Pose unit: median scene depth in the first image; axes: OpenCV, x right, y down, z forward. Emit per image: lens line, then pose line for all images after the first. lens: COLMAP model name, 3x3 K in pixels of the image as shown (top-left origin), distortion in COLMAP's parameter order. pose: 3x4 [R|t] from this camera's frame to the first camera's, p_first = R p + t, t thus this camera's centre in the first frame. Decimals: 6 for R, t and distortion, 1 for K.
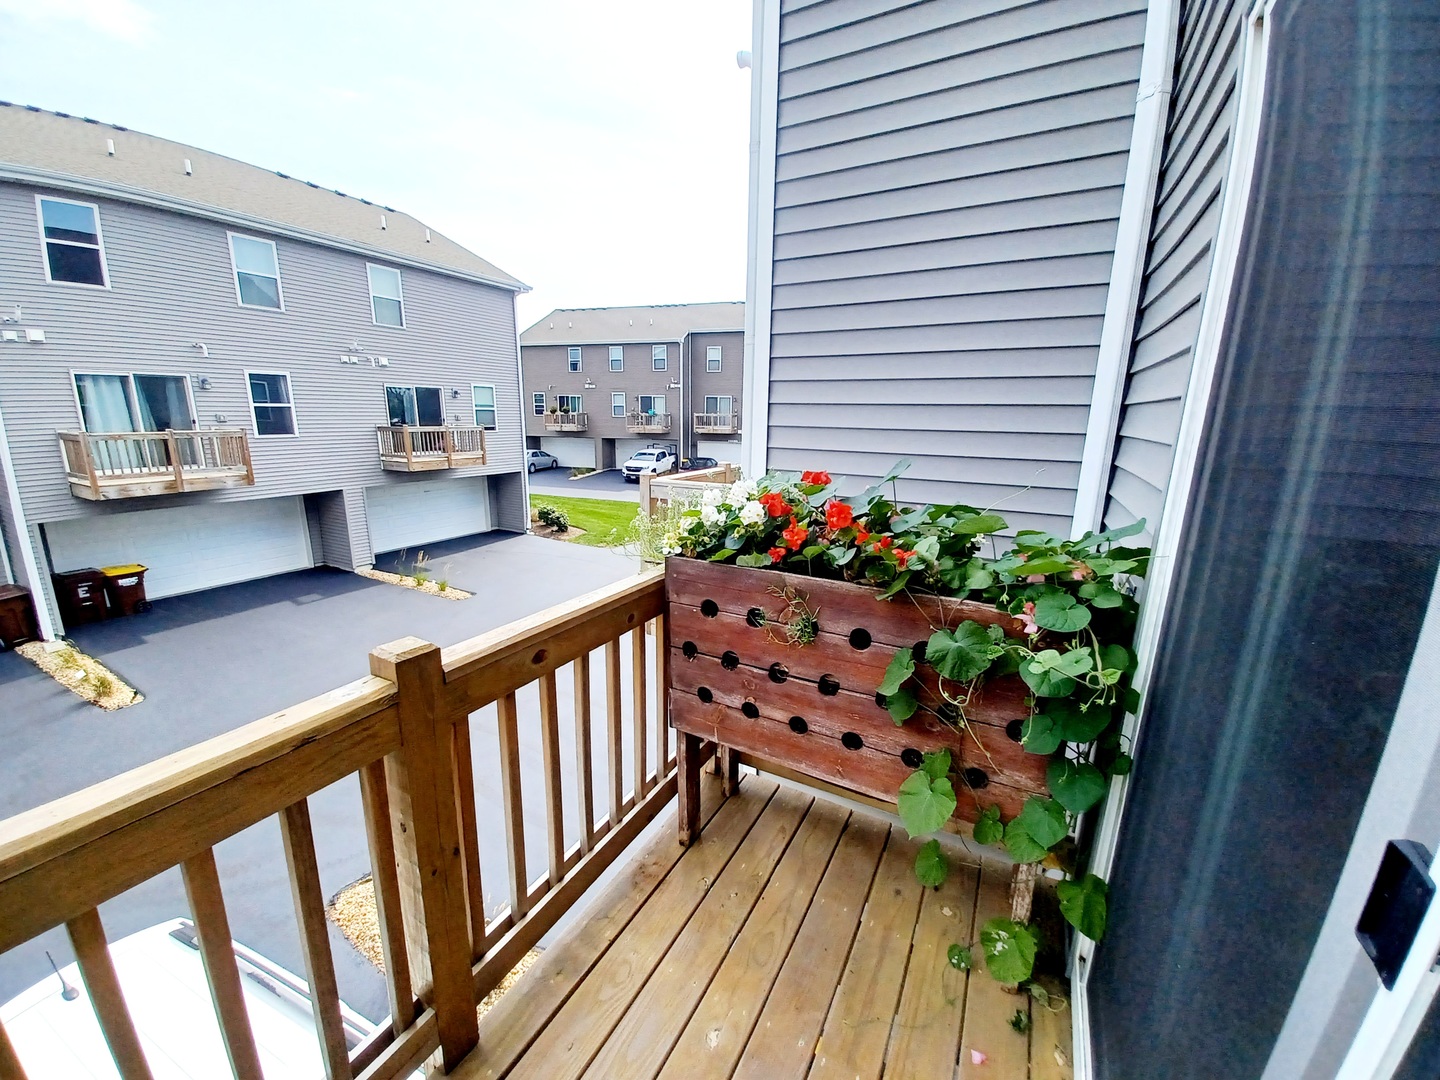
lens RADIAL K [[568.4, 0, 710.6], [0, 568.4, 549.5], [0, 0, 1]] dist [0.009781, -0.011254]
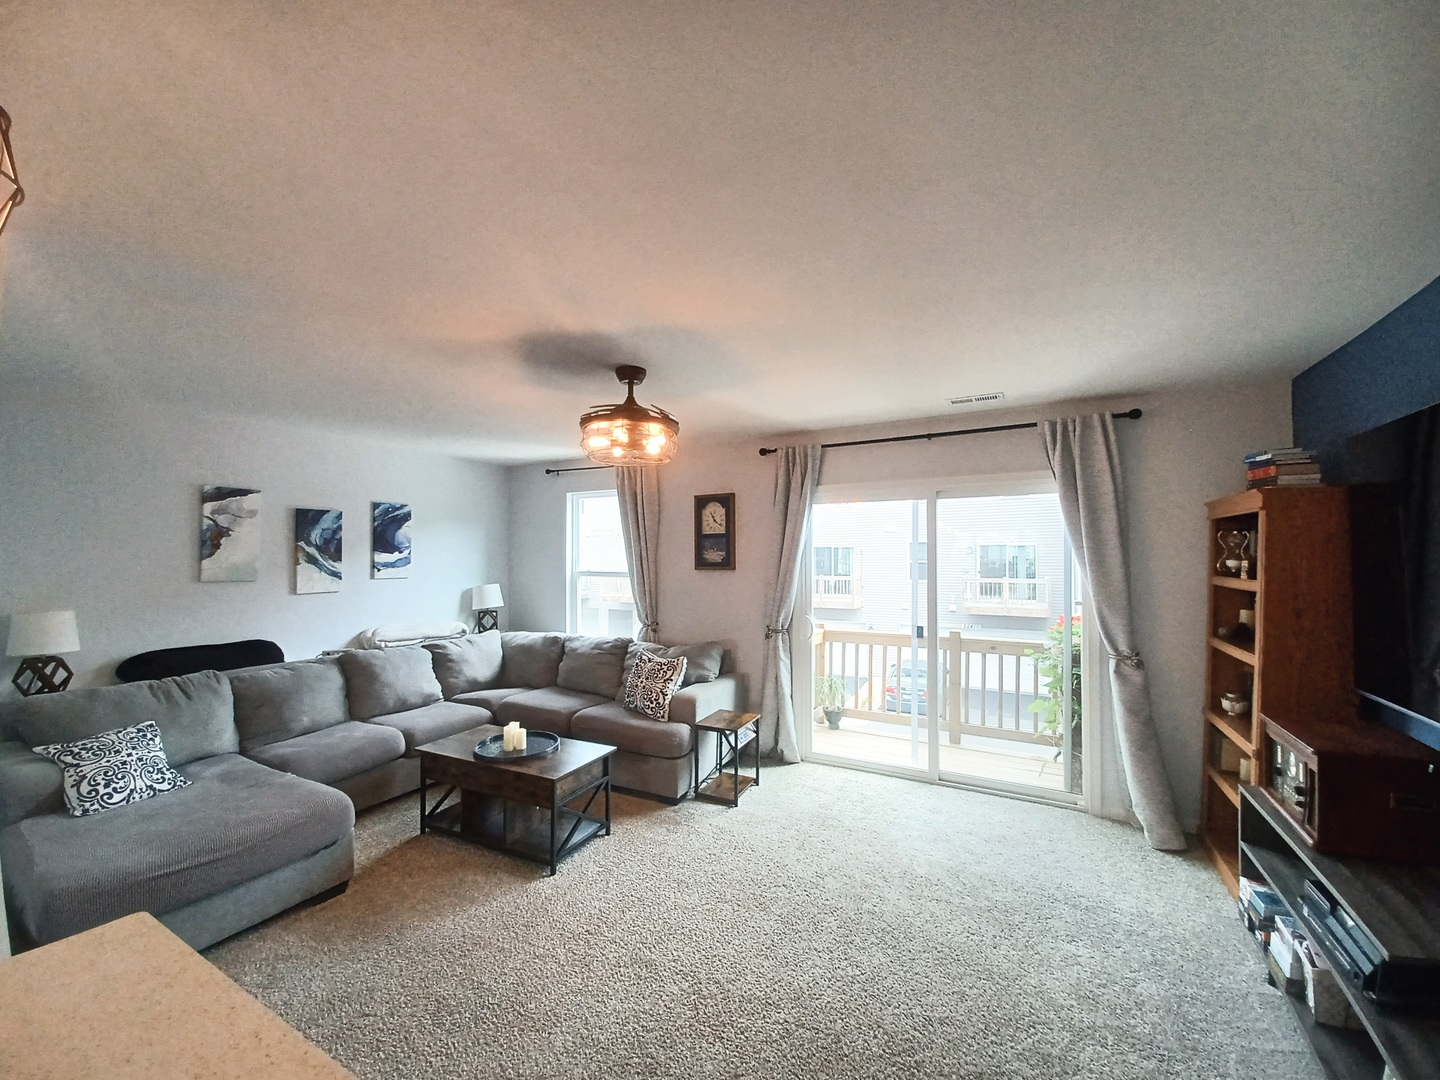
lens RADIAL K [[575.1, 0, 717.1], [0, 575.1, 555.1], [0, 0, 1]] dist [-0.000392, 0.000082]
pose [[0.005597, -0.015678, -0.999861, 0.375971], [-0.230005, 0.973049, -0.016545, 0.008567], [0.973173, 0.230065, 0.001840, -0.095981]]
